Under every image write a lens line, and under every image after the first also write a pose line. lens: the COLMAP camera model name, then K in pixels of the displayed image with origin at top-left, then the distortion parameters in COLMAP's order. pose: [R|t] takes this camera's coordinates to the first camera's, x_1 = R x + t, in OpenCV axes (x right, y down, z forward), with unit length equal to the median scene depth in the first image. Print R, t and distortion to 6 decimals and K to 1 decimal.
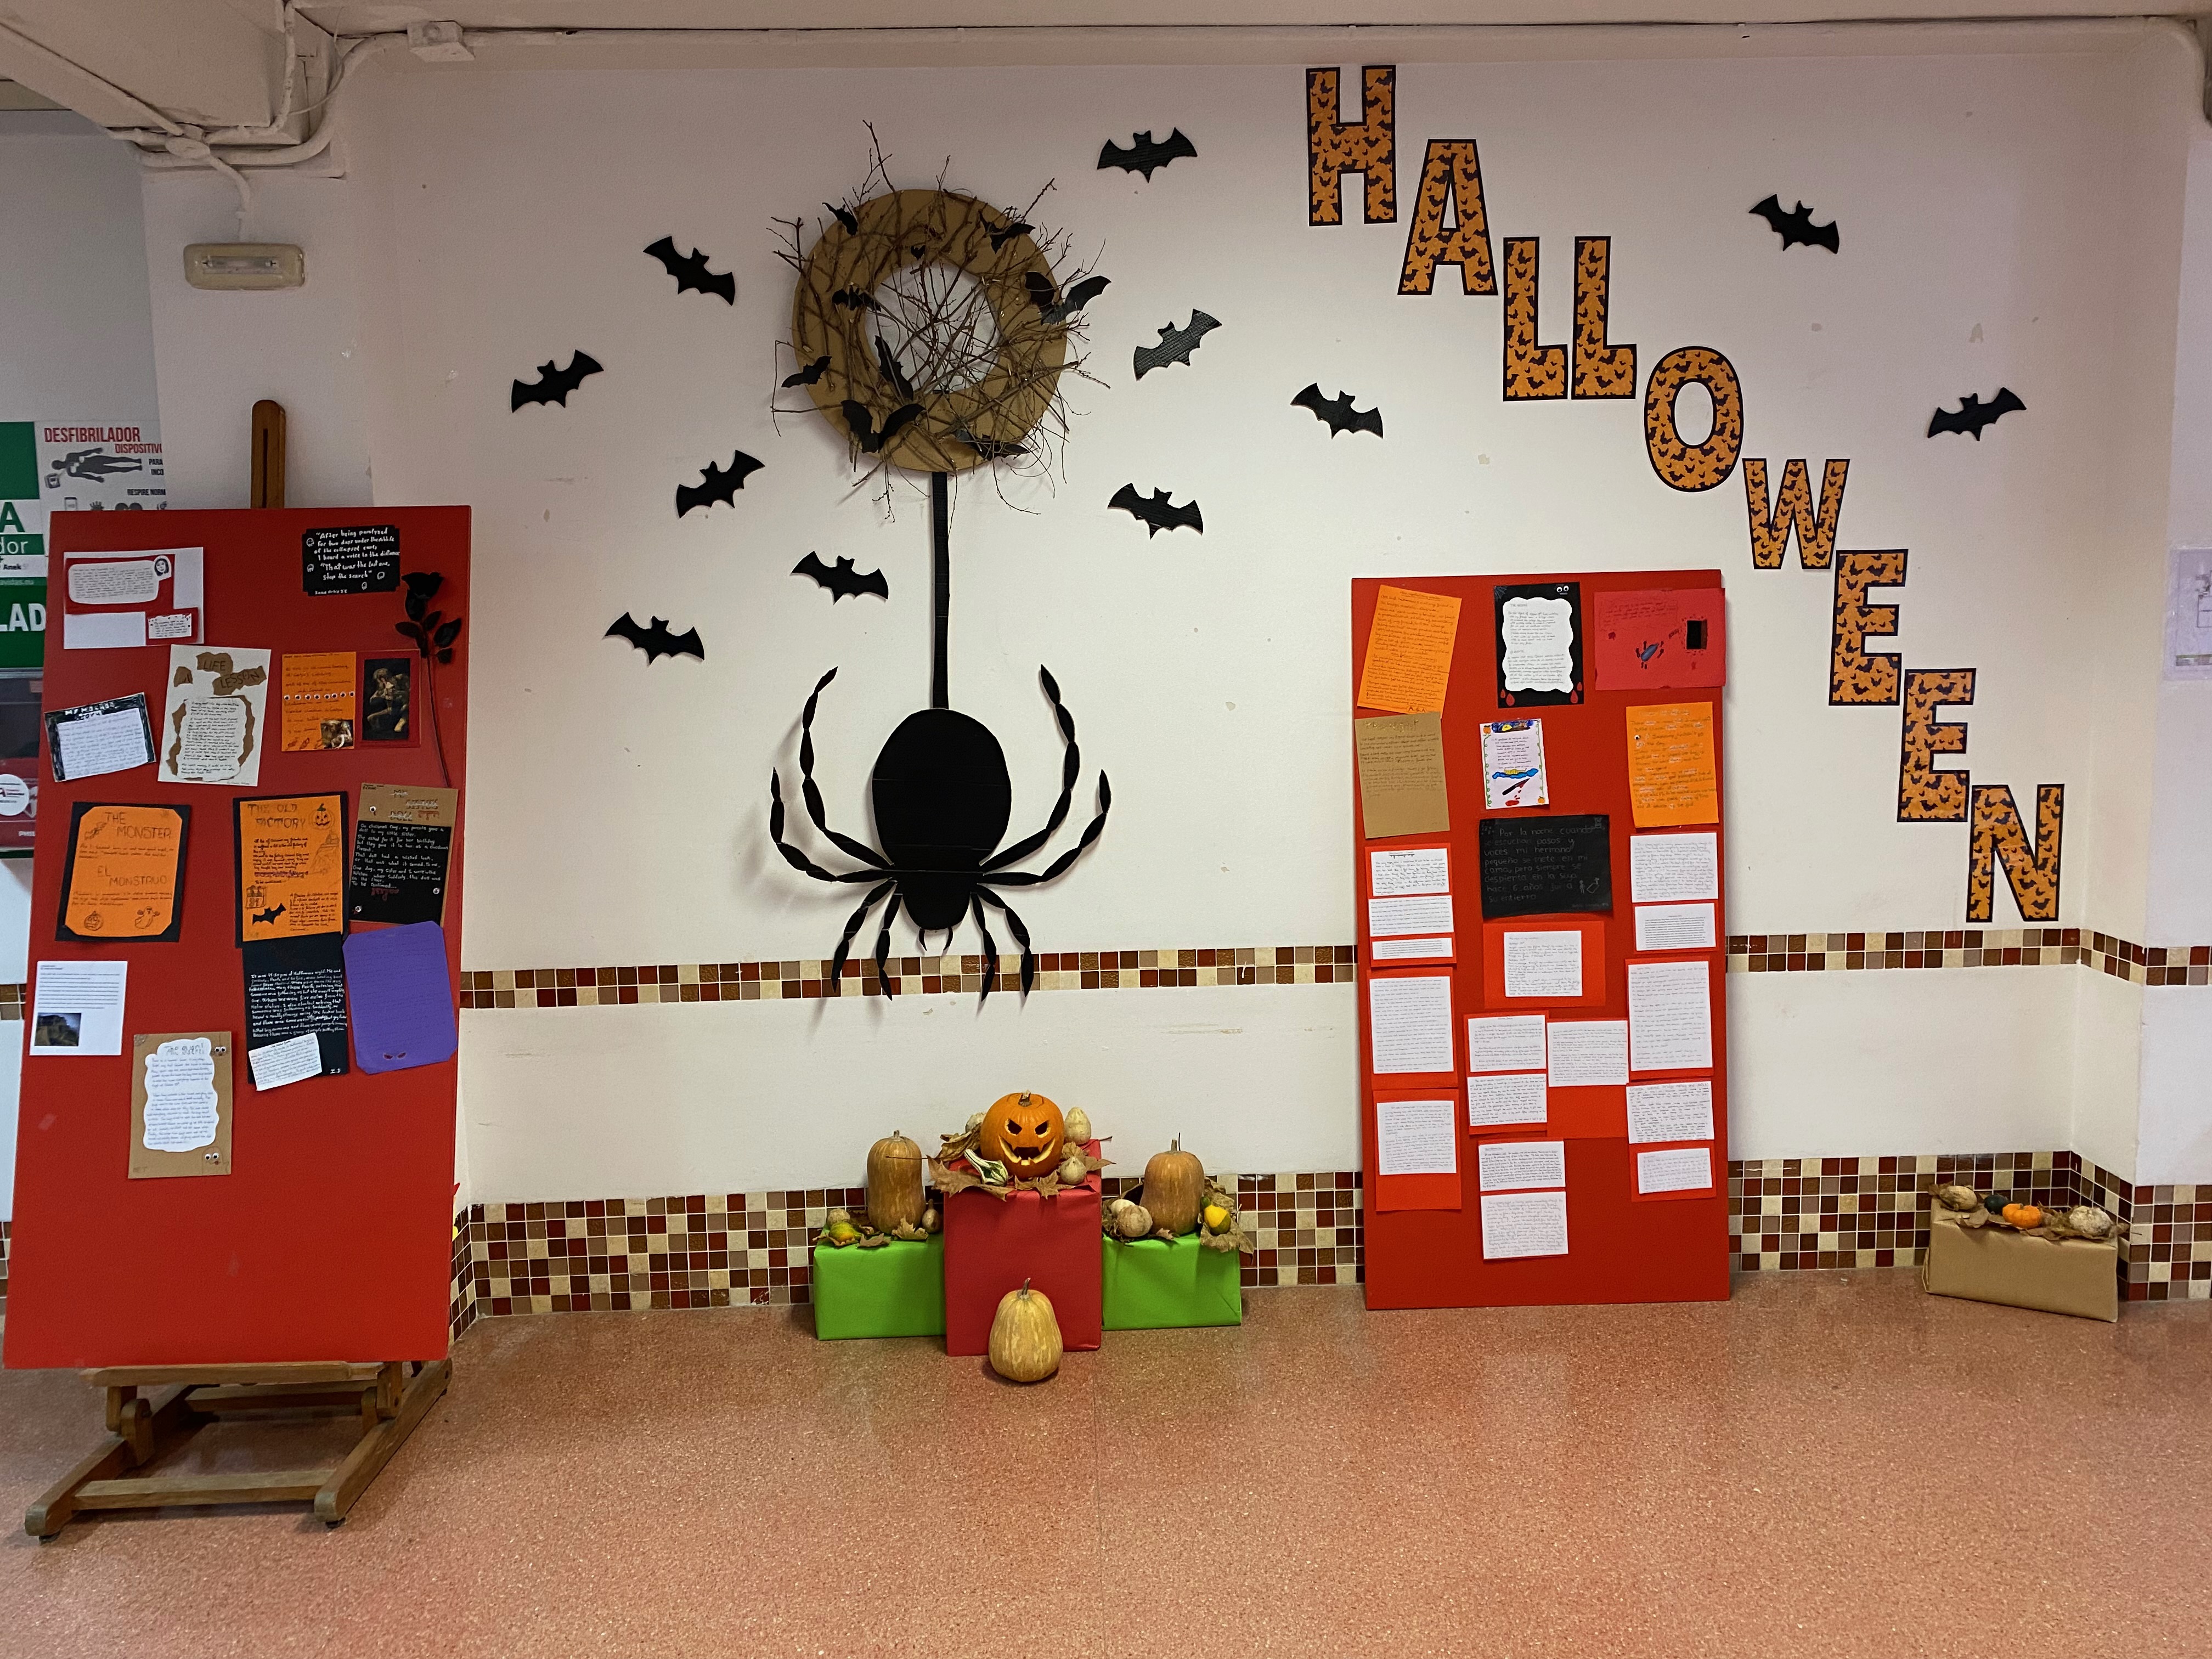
lens RADIAL K [[1662.6, 0, 1106.0], [0, 1662.6, 829.5], [0, 0, 1]] dist [0.057731, -0.070502]
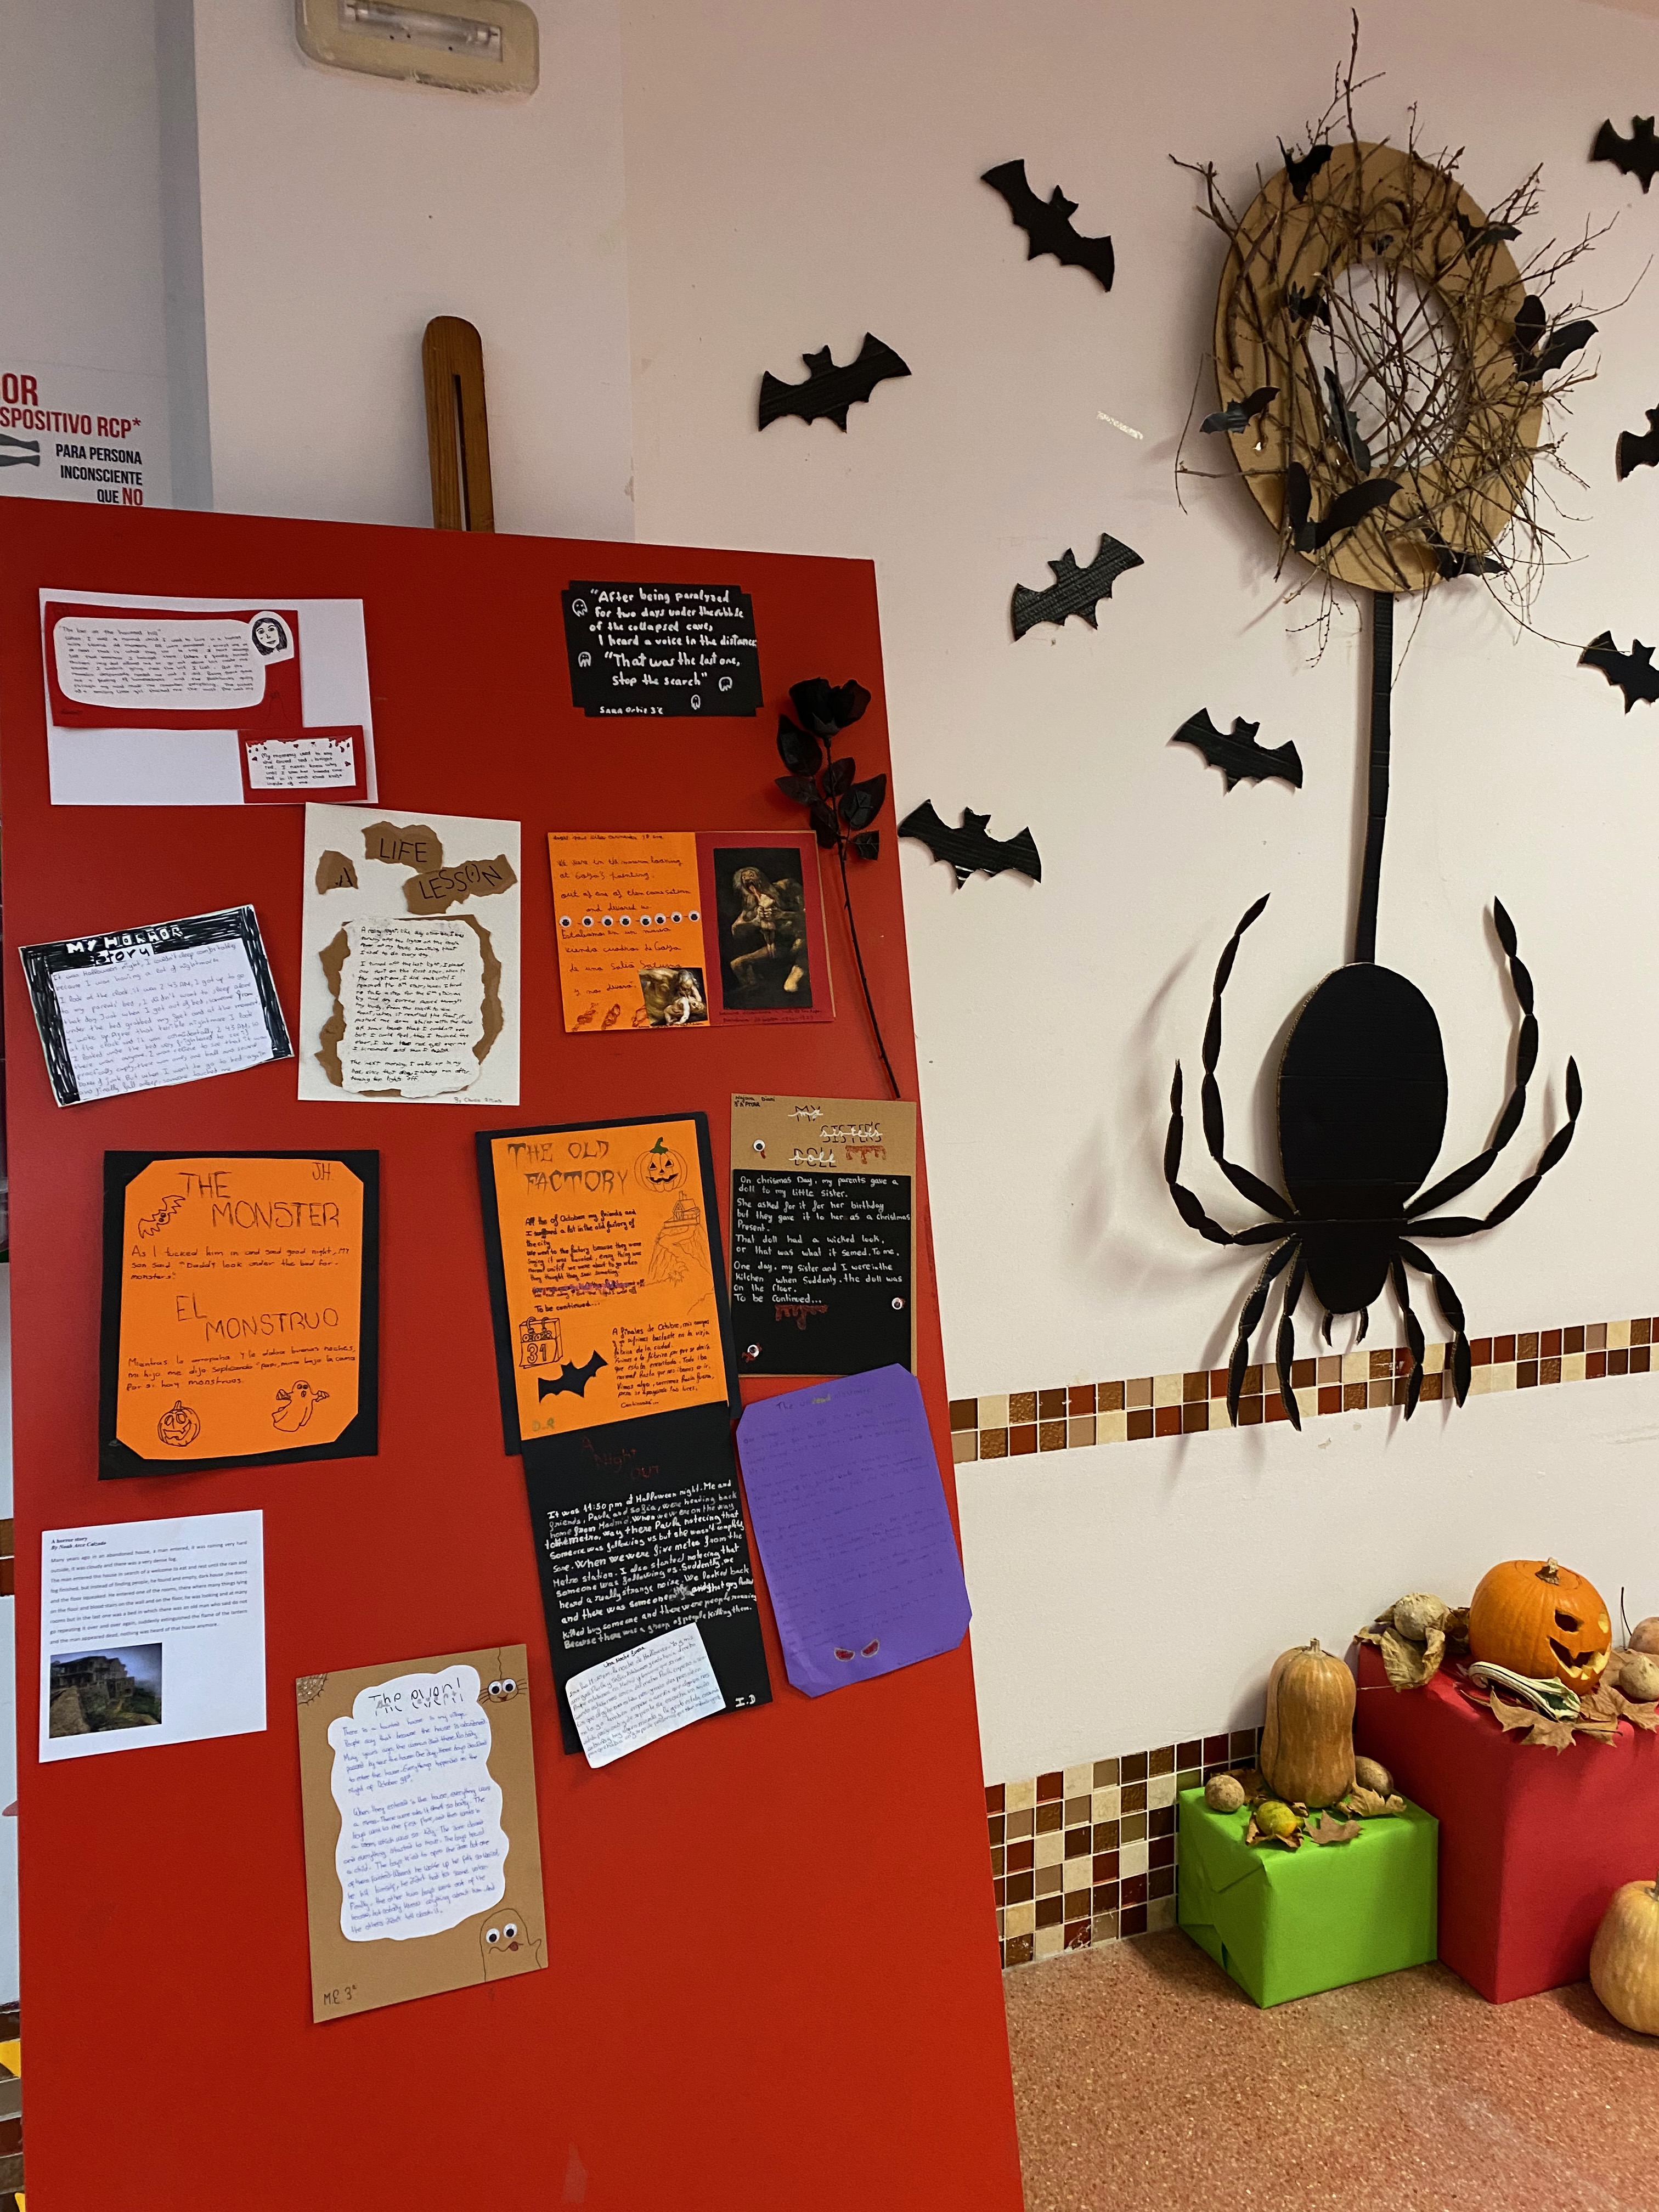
lens RADIAL K [[1662.6, 0, 841.9], [0, 1662.6, 1099.2], [0, 0, 1]] dist [0.057731, -0.070502]
pose [[0.946945, -0.021761, 0.320660, -0.501862], [0.032189, 0.999110, -0.027254, -0.010558], [-0.319781, 0.036130, 0.946802, 0.463224]]
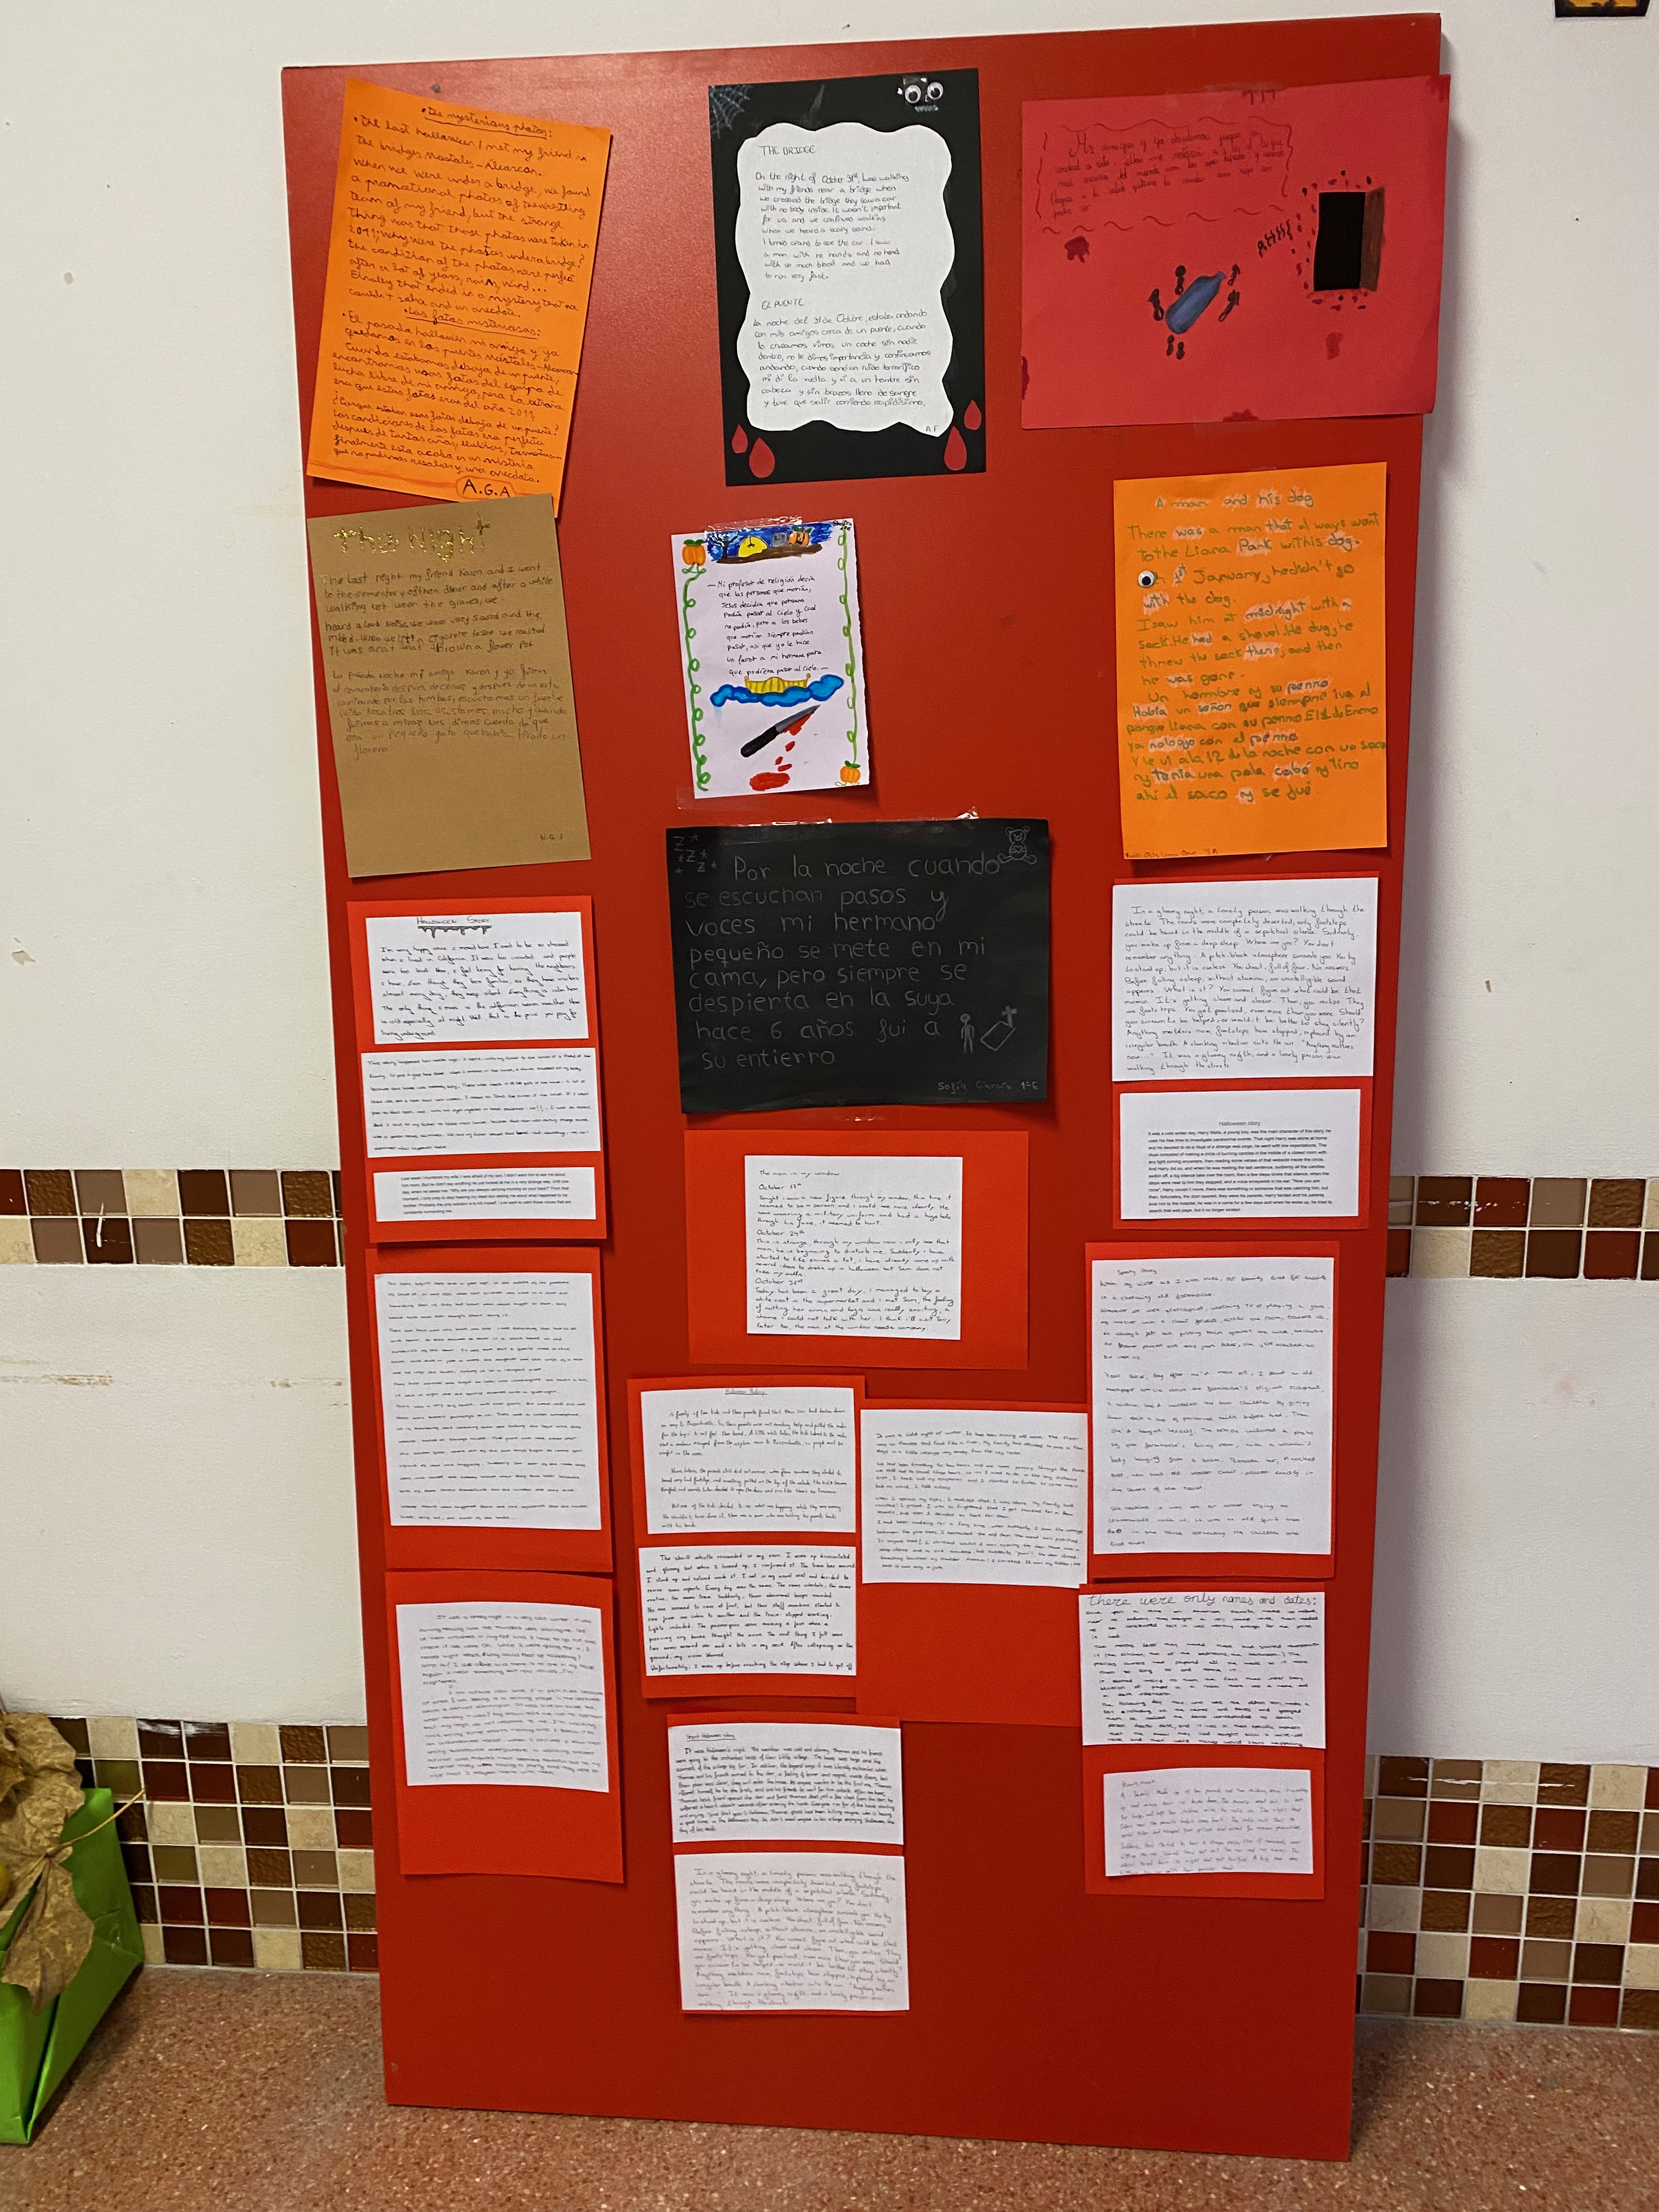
lens RADIAL K [[1662.6, 0, 841.9], [0, 1662.6, 1099.2], [0, 0, 1]] dist [0.057731, -0.070502]
pose [[0.994037, 0.029509, -0.104973, 0.296105], [-0.016077, 0.991827, 0.126574, 0.005159], [0.107851, -0.124131, 0.986387, 0.659161]]
